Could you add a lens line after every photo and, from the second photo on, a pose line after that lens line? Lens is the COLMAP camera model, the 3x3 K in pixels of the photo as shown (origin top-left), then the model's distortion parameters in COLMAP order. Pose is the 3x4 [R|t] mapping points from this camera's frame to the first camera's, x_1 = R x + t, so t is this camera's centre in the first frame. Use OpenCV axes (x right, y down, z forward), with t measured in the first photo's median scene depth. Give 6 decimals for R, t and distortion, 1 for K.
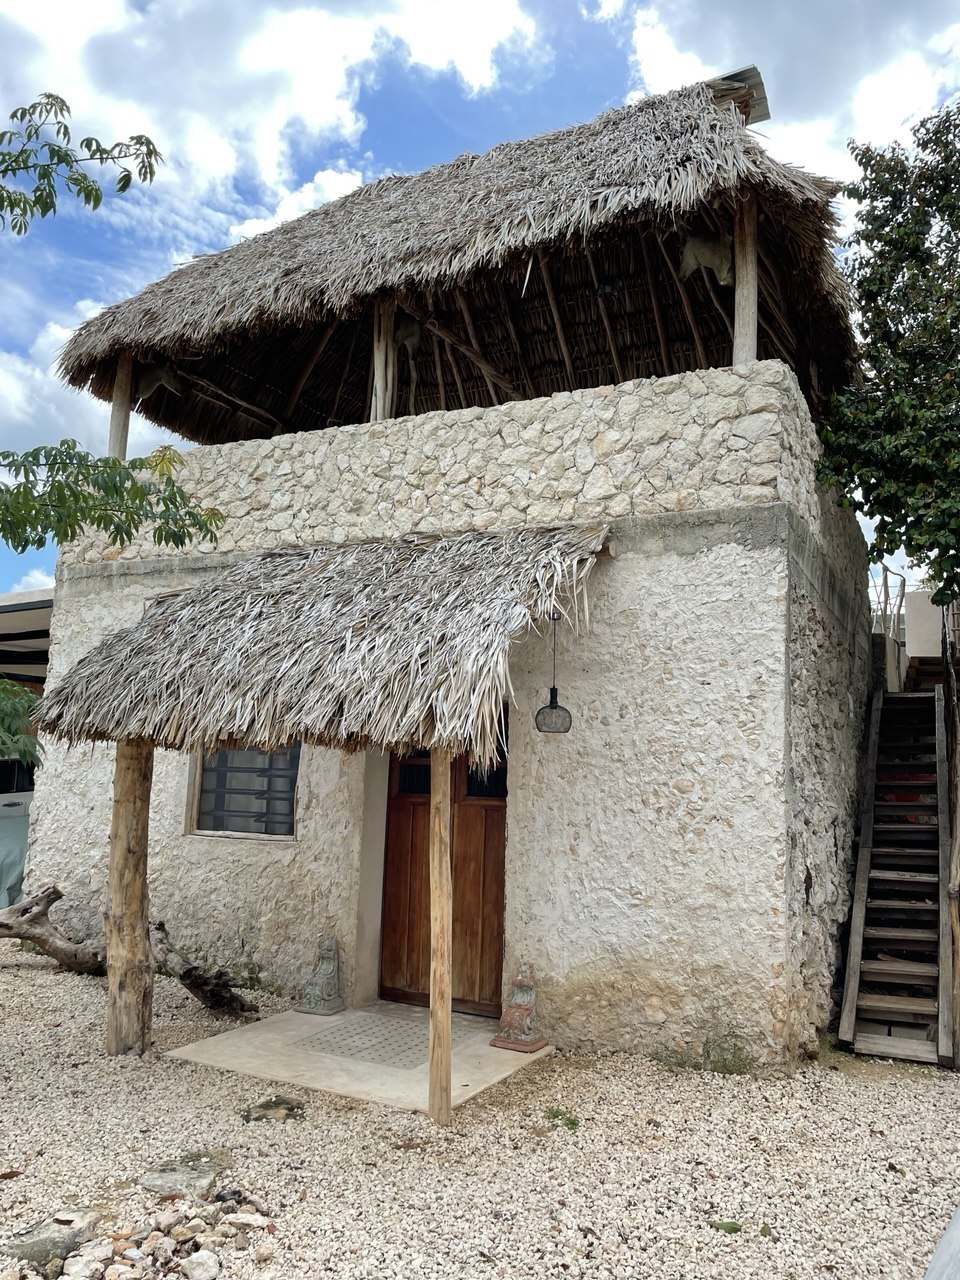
lens RADIAL K [[959.6, 0, 480.5], [0, 959.6, 637.1], [0, 0, 1]] dist [0.052760, -0.045383]
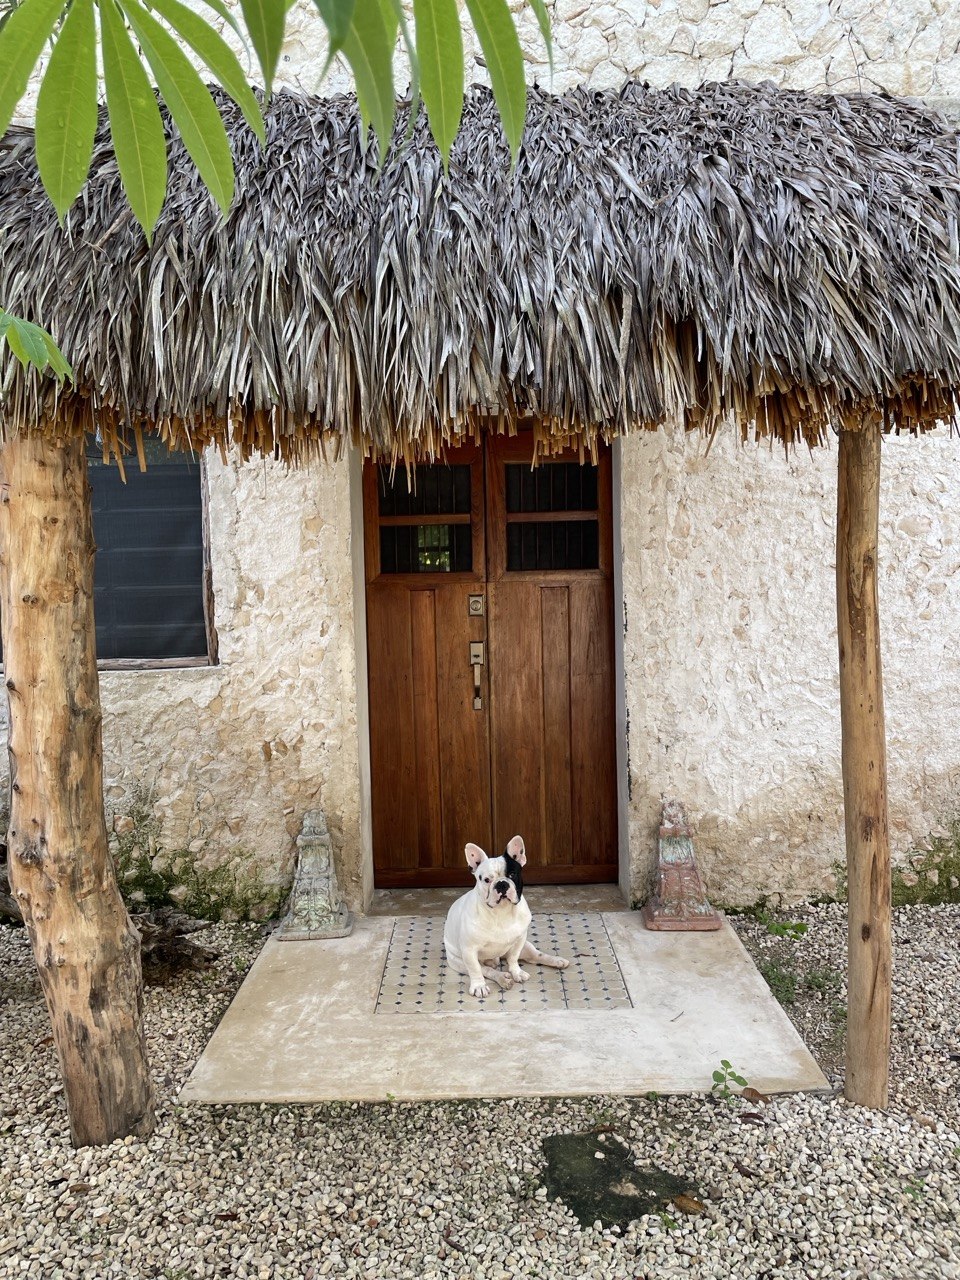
lens RADIAL K [[959.6, 0, 482.1], [0, 959.6, 642.0], [0, 0, 1]] dist [0.052760, -0.045383]
pose [[0.886534, -0.087365, 0.454339, -0.357464], [-0.008782, 0.978655, 0.205323, 0.090882], [-0.462579, -0.186017, 0.866844, 0.494724]]
